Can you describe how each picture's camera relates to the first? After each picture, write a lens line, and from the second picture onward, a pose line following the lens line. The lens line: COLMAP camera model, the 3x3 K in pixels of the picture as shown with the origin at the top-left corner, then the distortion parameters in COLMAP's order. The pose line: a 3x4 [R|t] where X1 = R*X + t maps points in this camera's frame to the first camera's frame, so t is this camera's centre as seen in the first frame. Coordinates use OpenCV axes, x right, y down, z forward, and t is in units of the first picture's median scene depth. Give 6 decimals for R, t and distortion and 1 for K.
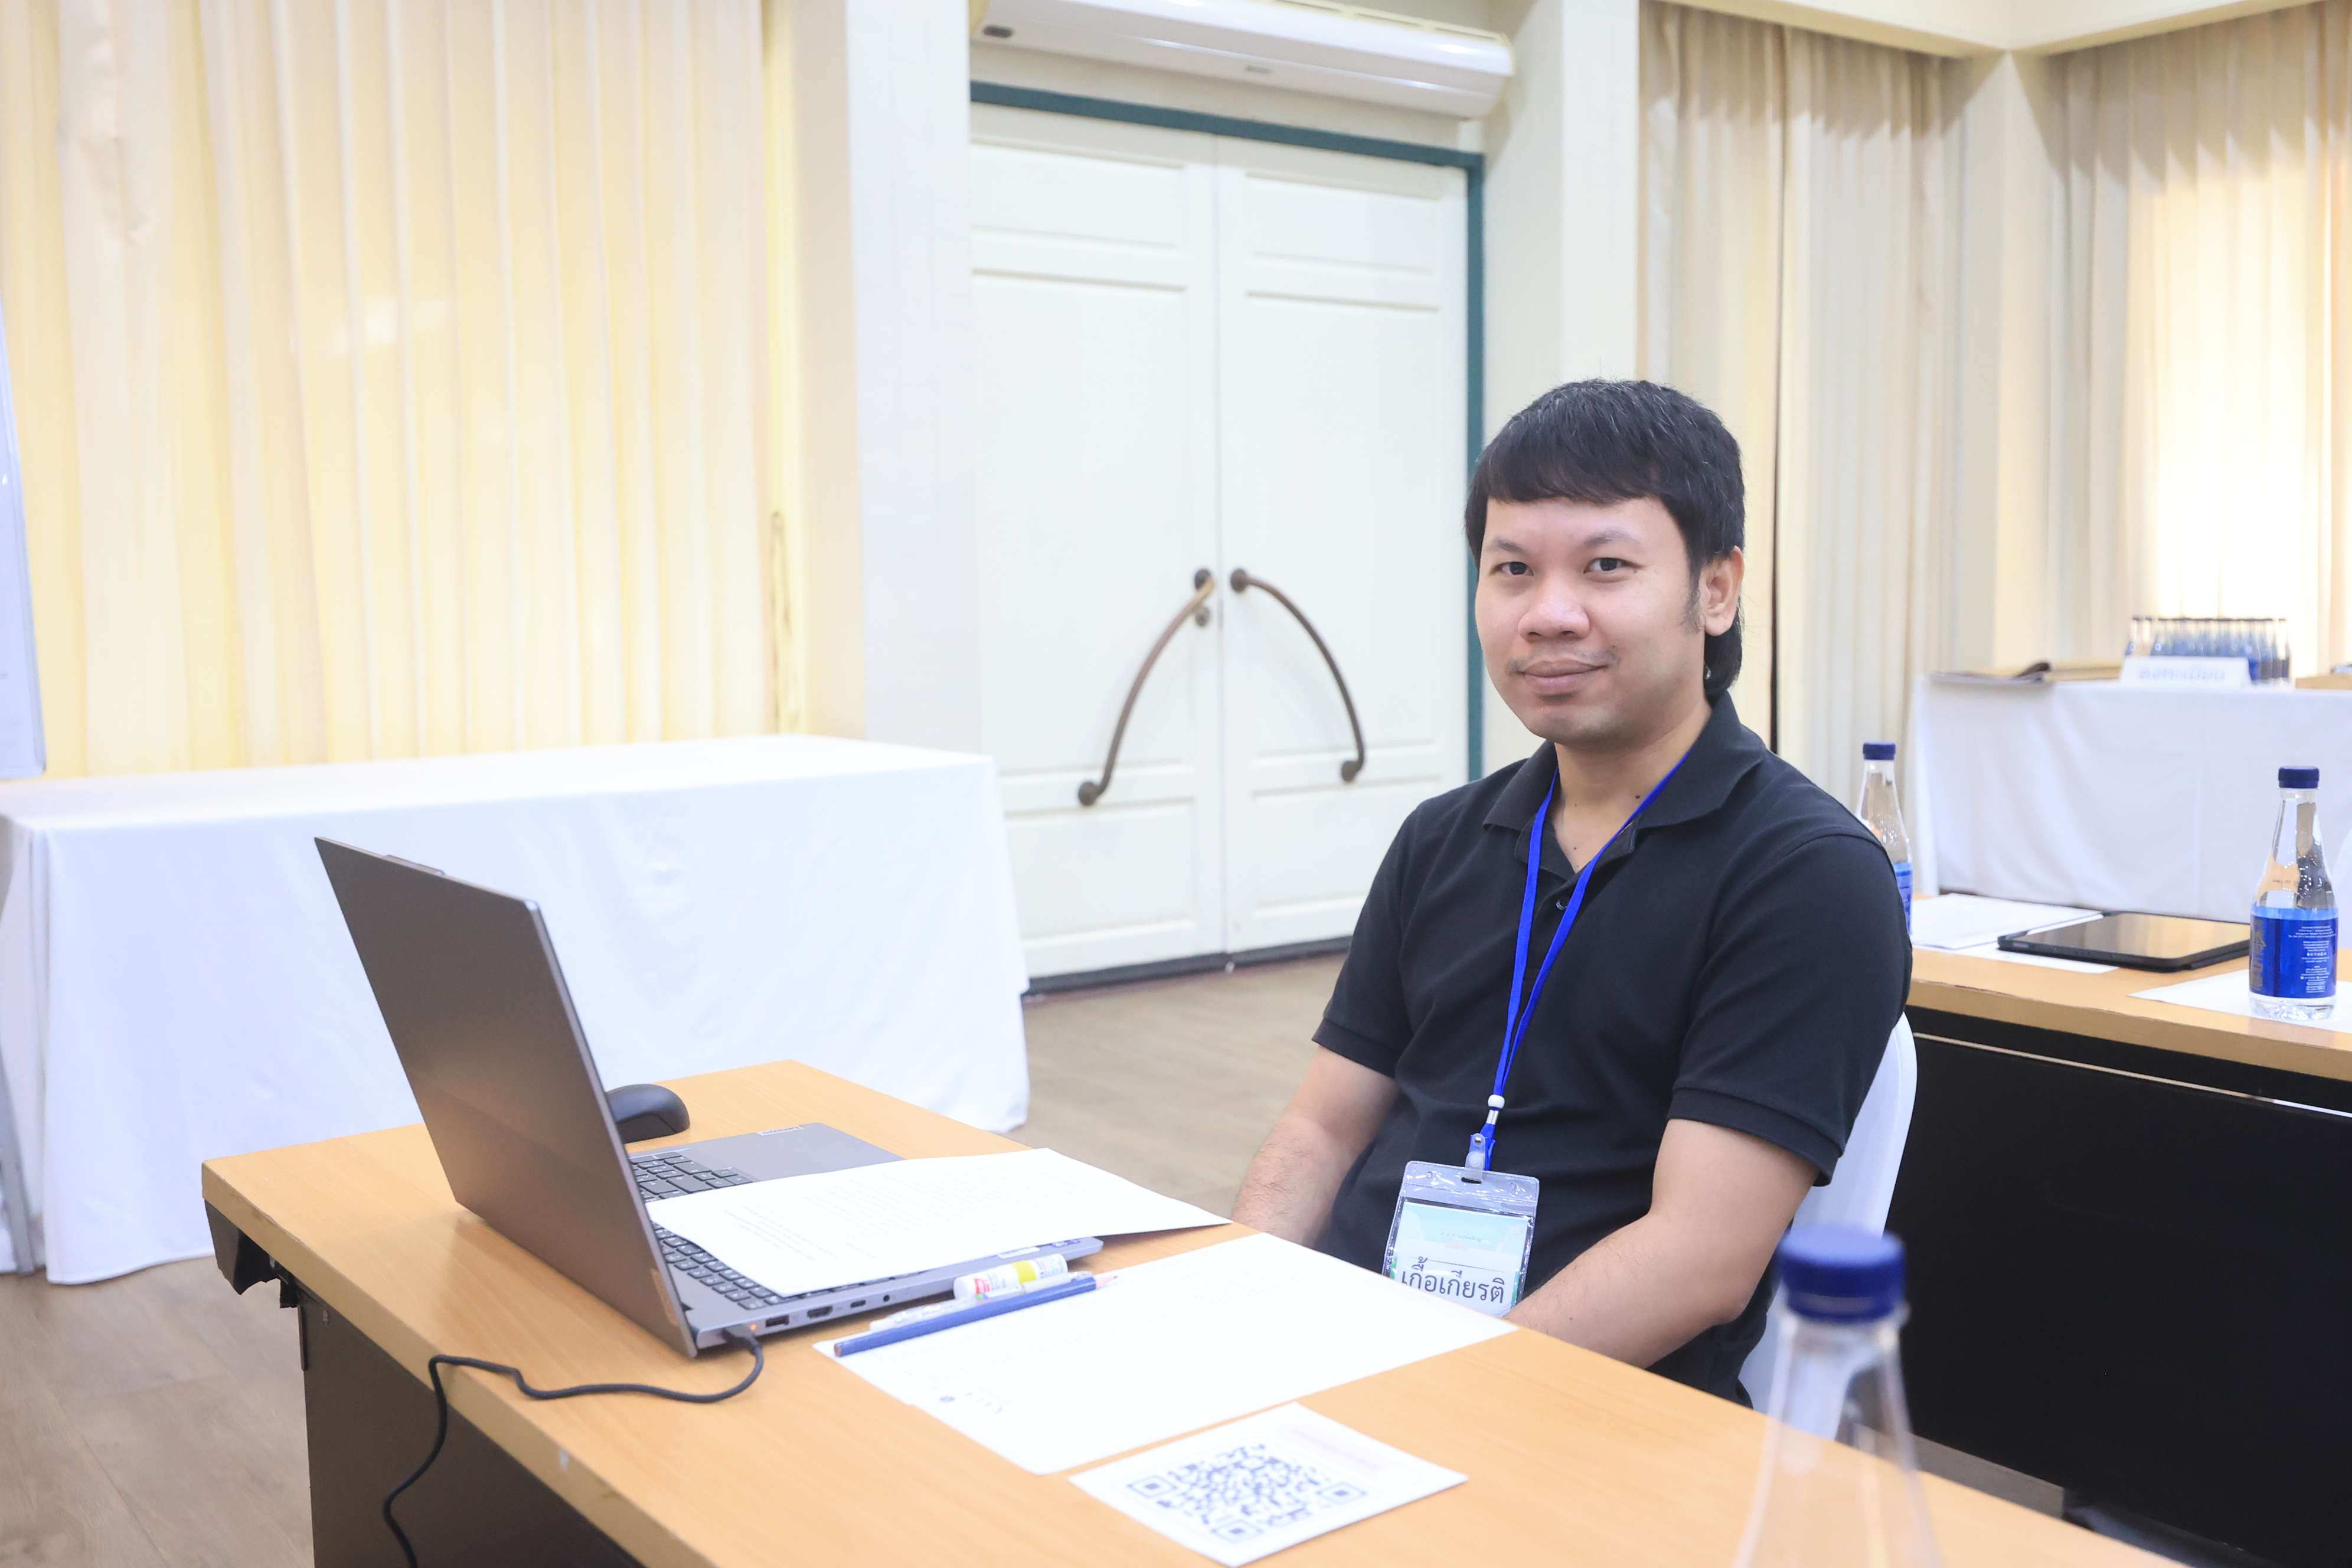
lens RADIAL K [[2249.6, 0, 1171.9], [0, 2249.6, 773.0], [0, 0, 1]] dist [0.005328, 0.000000]
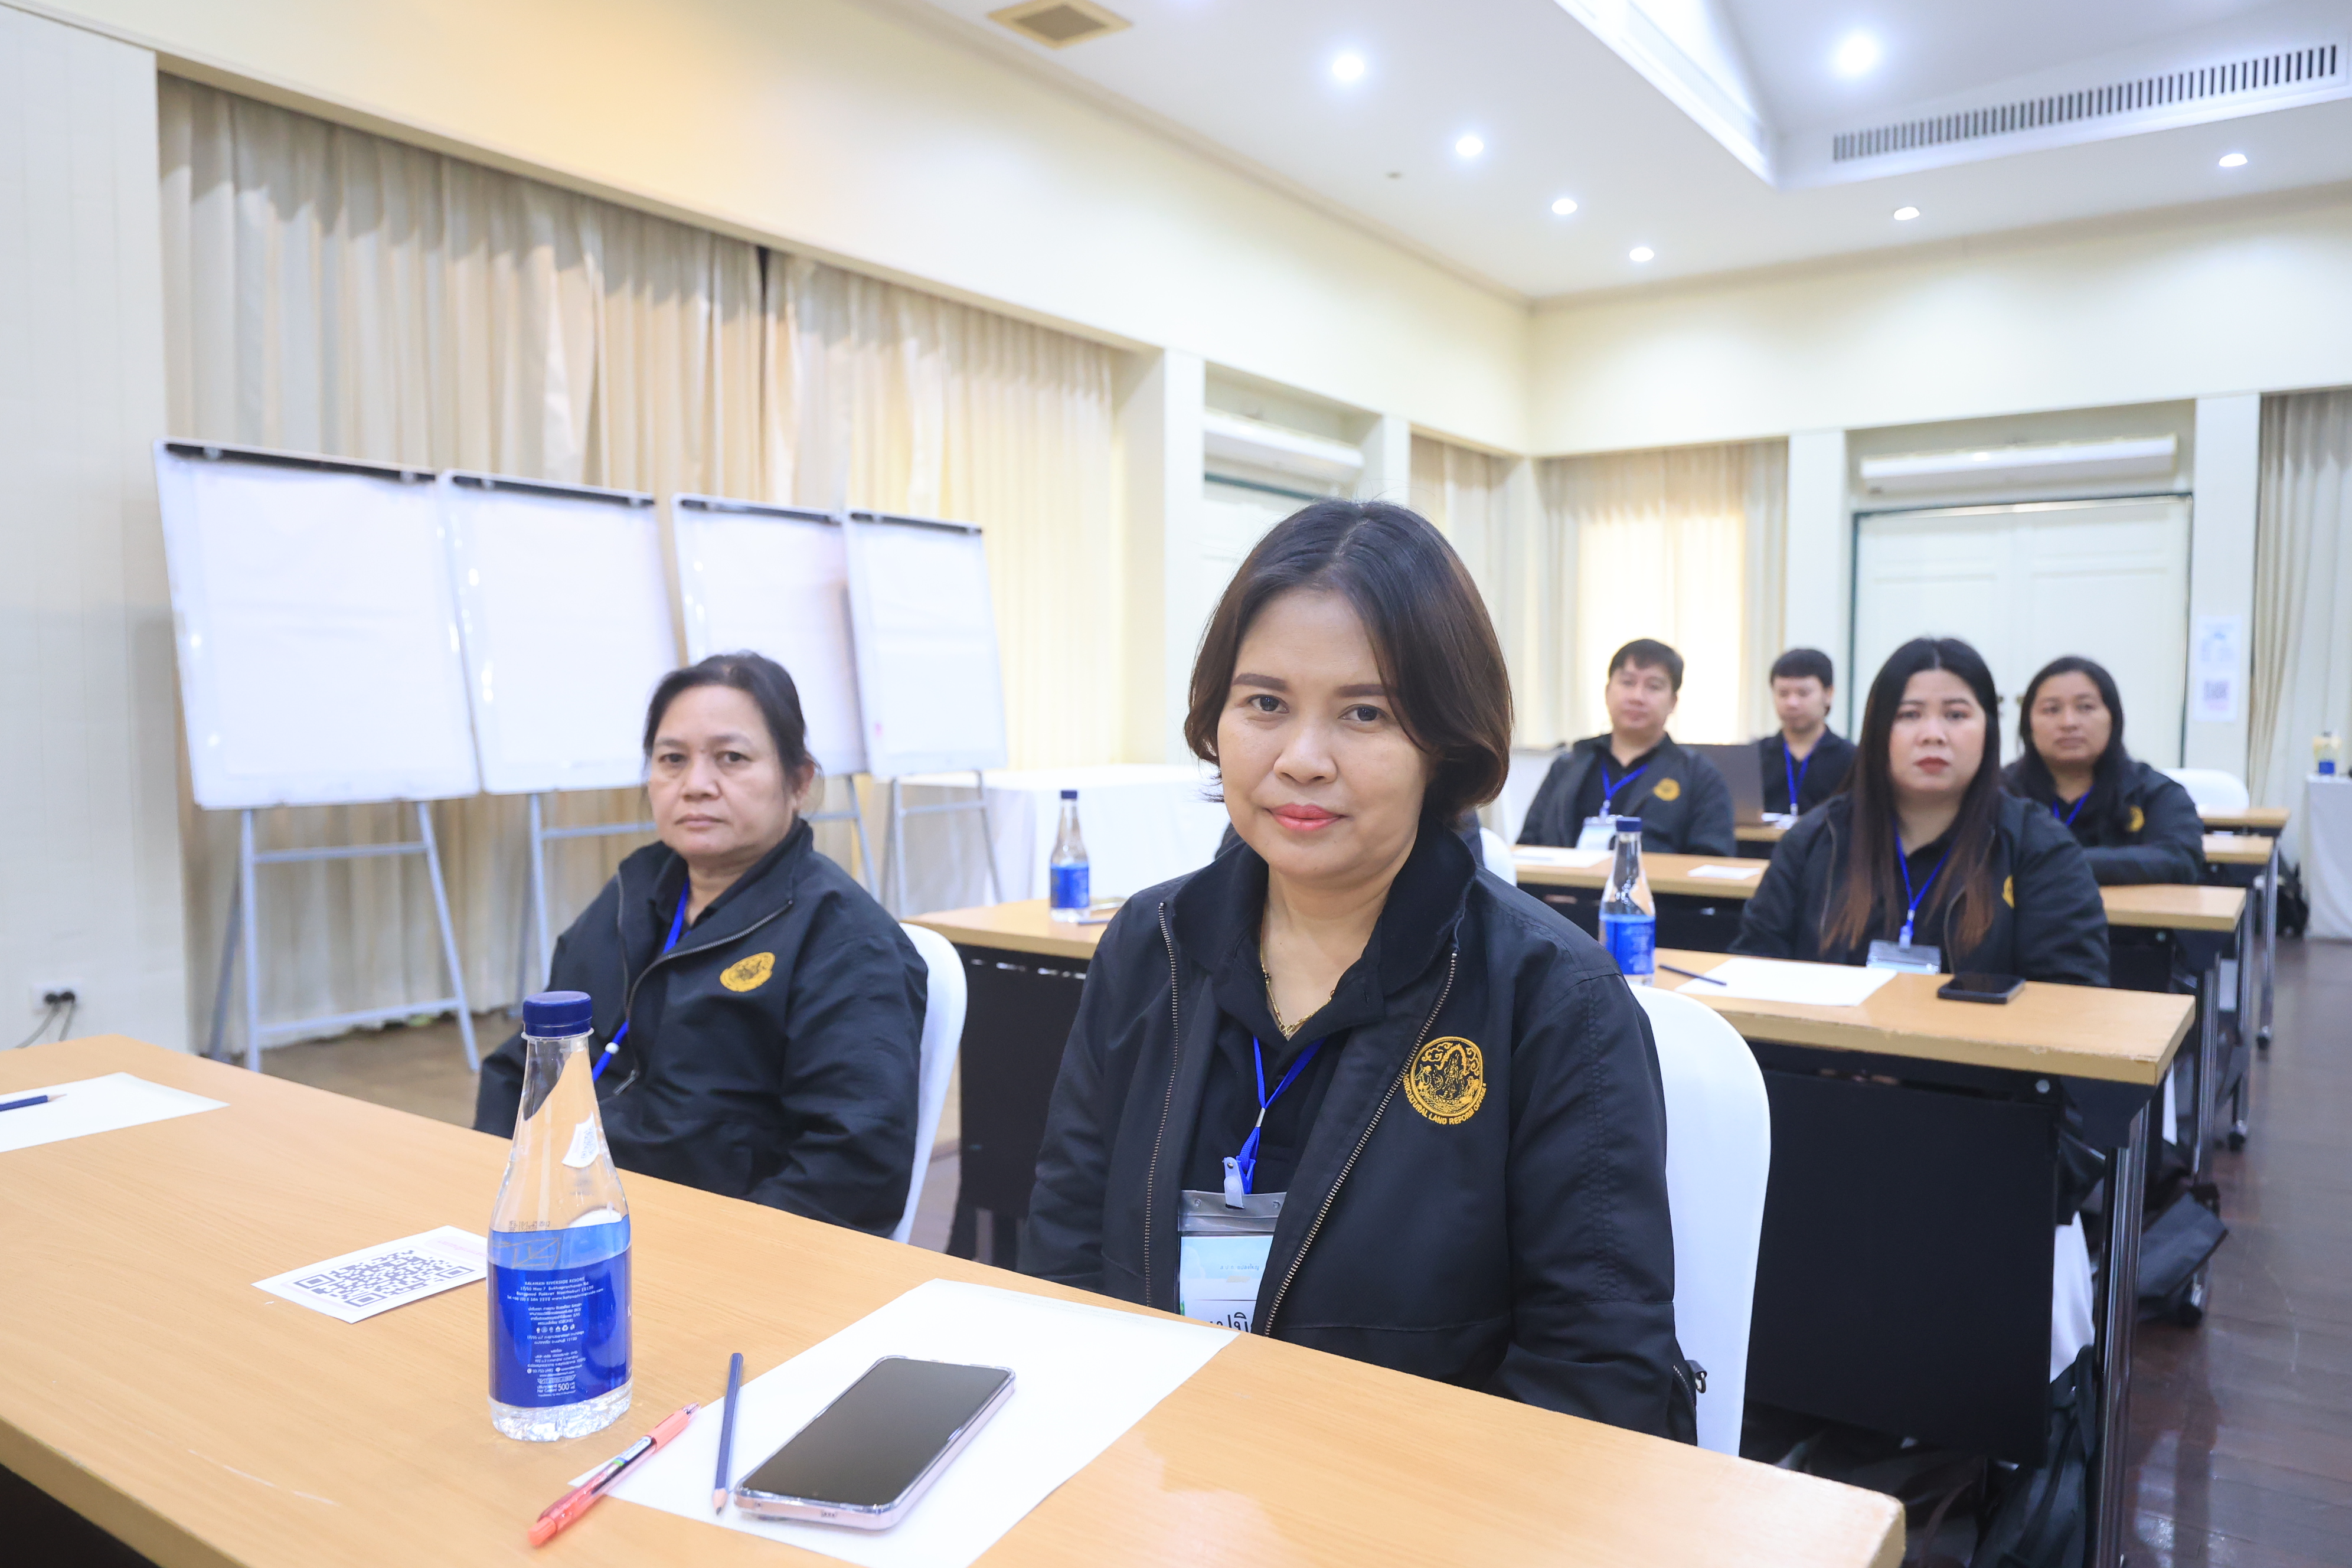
lens RADIAL K [[1661.9, 0, 1164.6], [0, 1661.9, 778.5], [0, 0, 1]] dist [-0.008999, 0.013398]
pose [[0.952548, 0.000275, 0.304387, -0.516921], [0.012830, 0.999075, -0.041052, 0.051171], [-0.304117, 0.043010, 0.951663, -0.444964]]
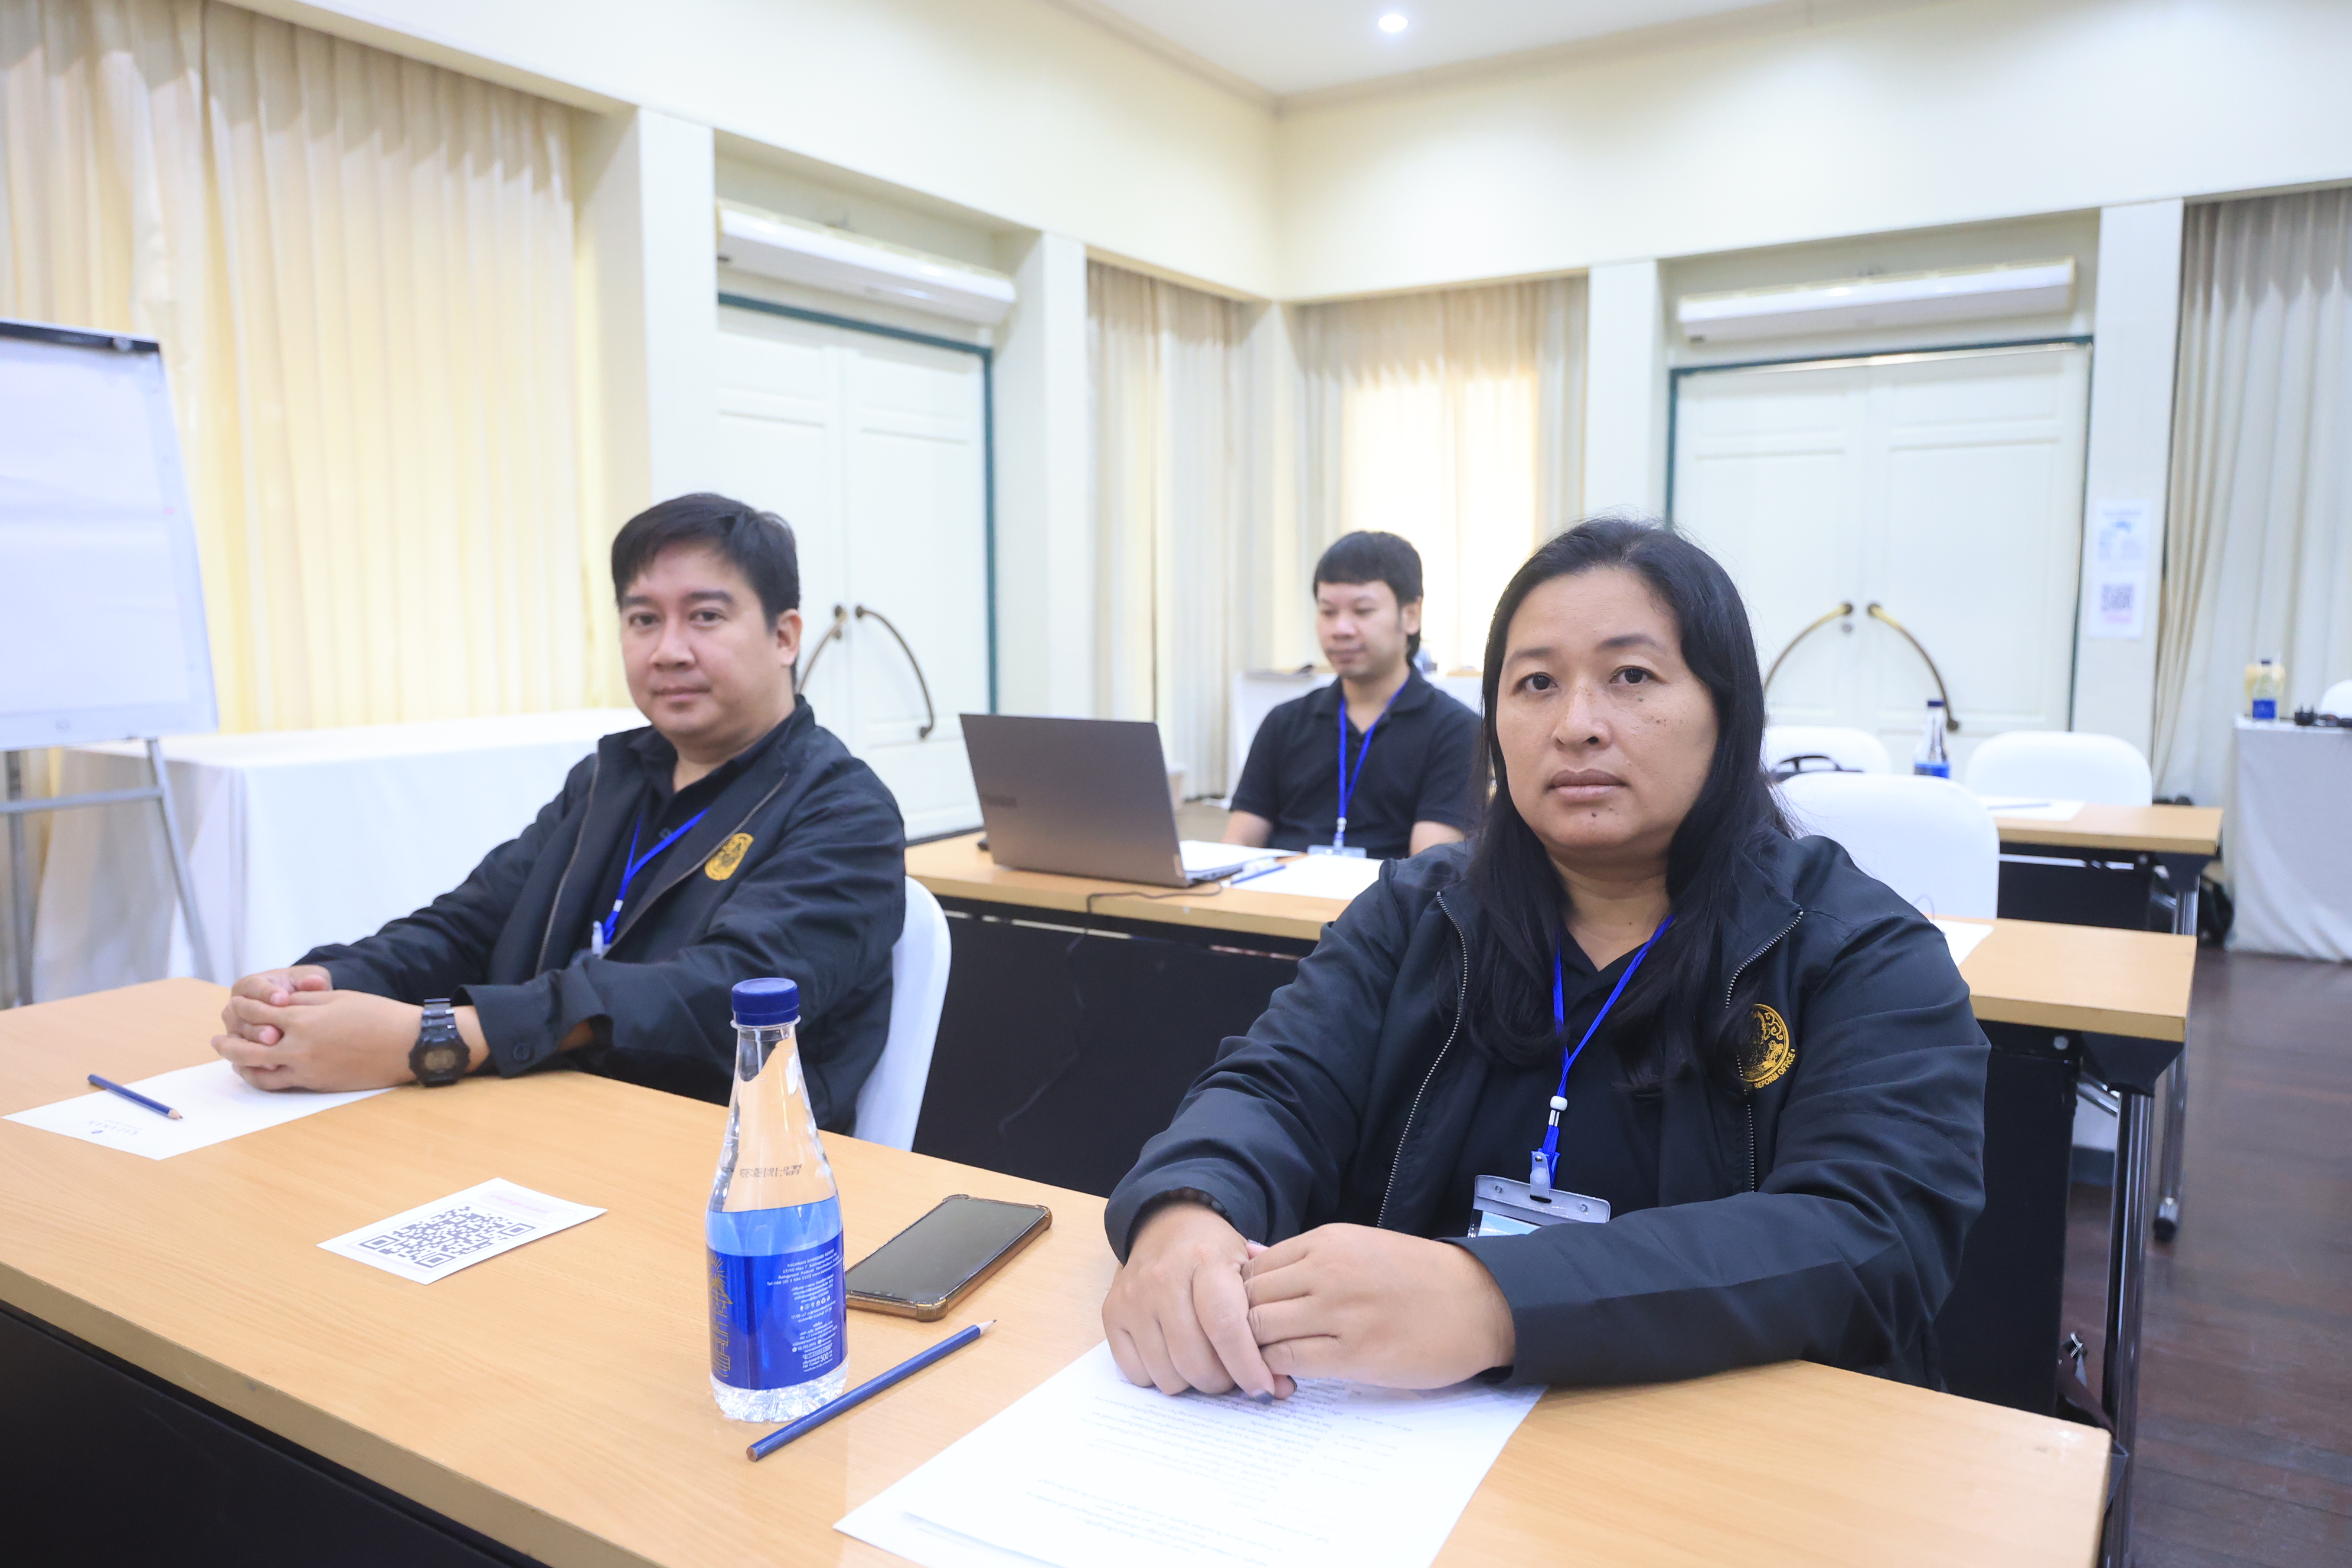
lens RADIAL K [[1661.9, 0, 1158.2], [0, 1661.9, 765.1], [0, 0, 1]] dist [-0.008999, 0.013398]
pose [[0.940847, -0.020574, 0.338205, -0.163545], [0.018852, 0.999787, 0.008375, 0.015590], [-0.338306, -0.001503, 0.941035, -0.160607]]
